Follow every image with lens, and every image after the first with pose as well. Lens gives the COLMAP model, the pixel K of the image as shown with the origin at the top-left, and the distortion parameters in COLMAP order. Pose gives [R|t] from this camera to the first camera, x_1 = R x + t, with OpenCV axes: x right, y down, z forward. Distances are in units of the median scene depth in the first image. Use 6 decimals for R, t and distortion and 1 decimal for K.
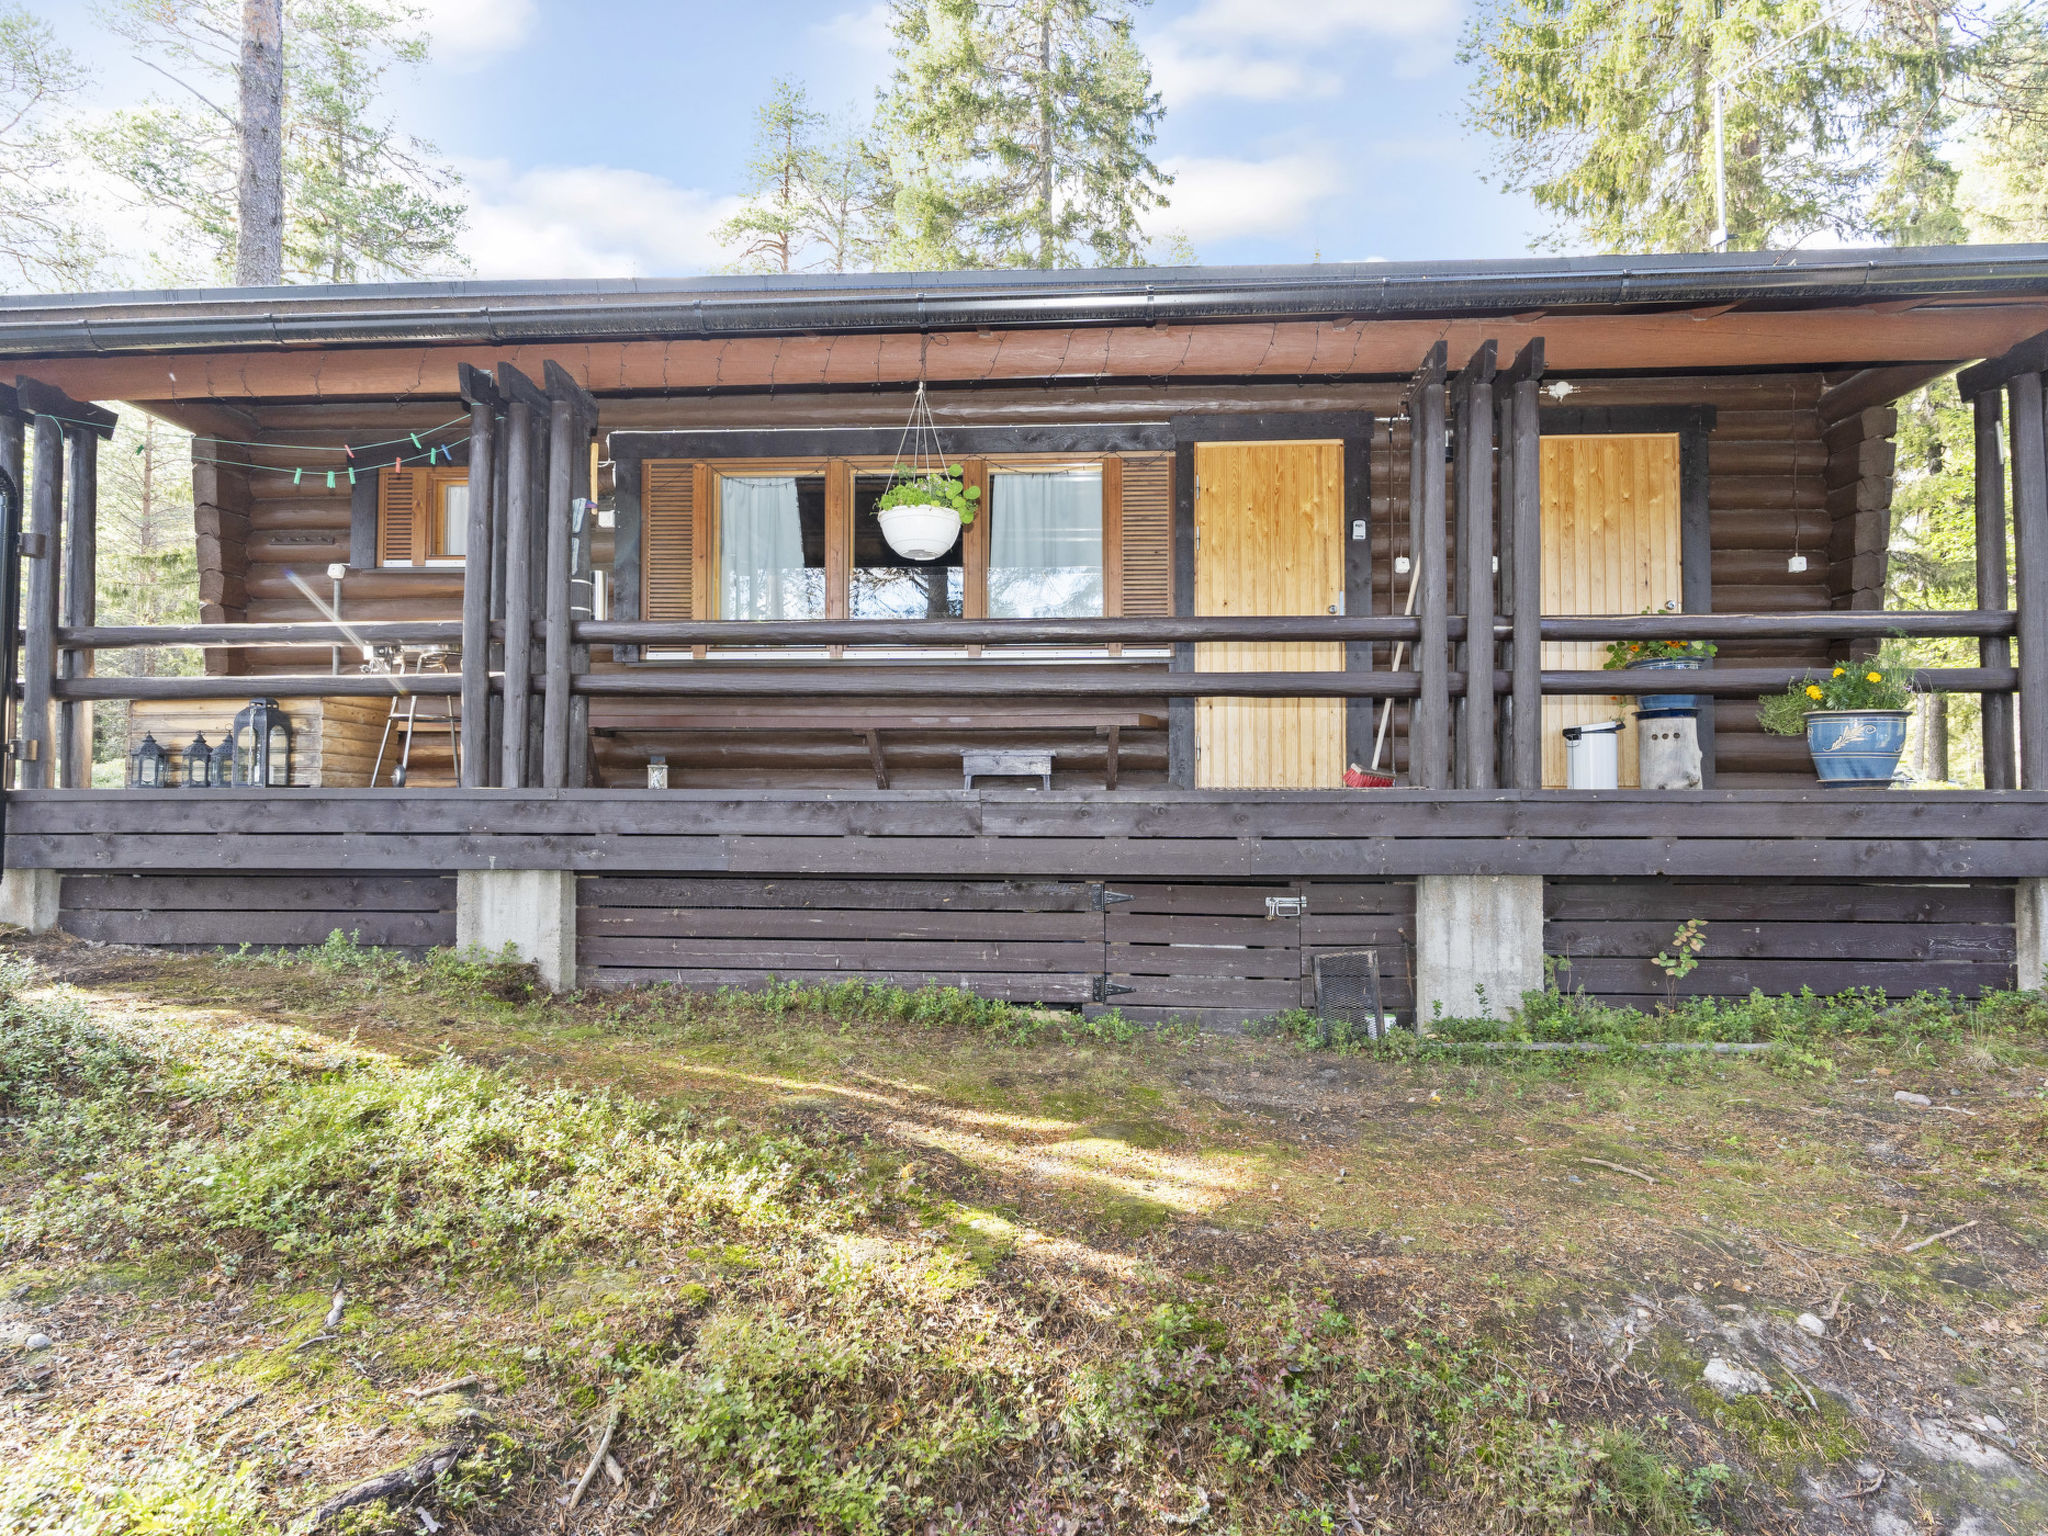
lens RADIAL K [[1111.6, 0, 1025.5], [0, 1111.6, 773.7], [0, 0, 1]] dist [-0.001402, -0.000327]
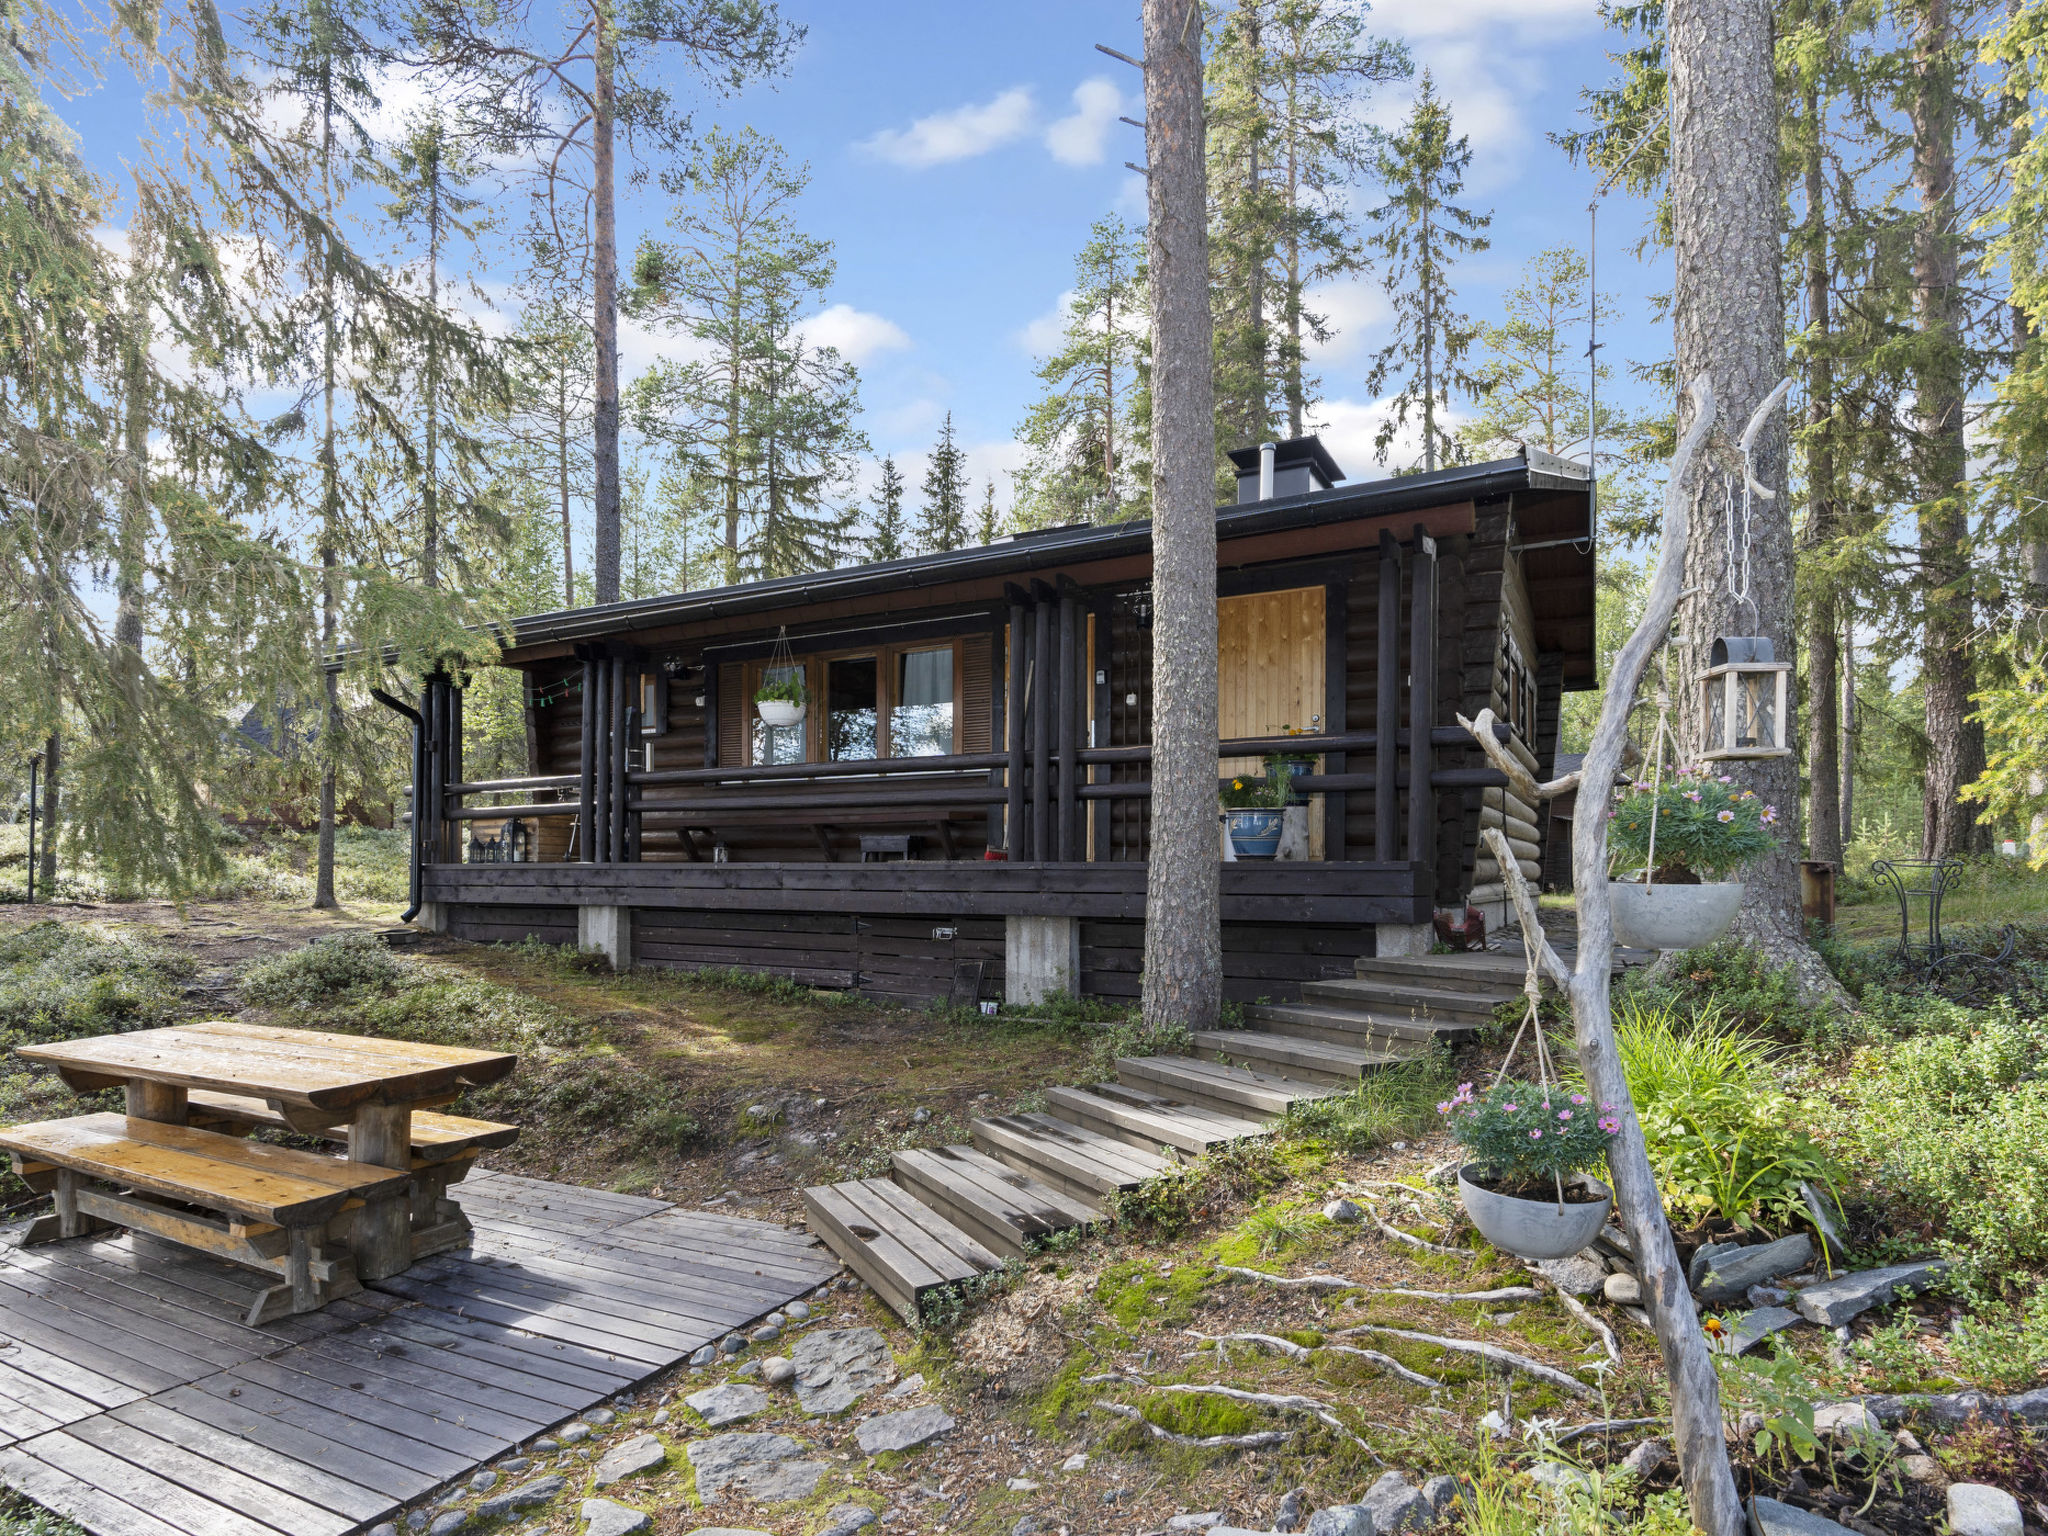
lens RADIAL K [[1111.6, 0, 997.8], [0, 1111.6, 863.4], [0, 0, 1]] dist [-0.001402, -0.000327]
pose [[0.897768, -0.002891, -0.440459, 0.956550], [0.015070, 0.999595, 0.024155, -0.021133], [0.440211, -0.028323, 0.897448, -0.403897]]
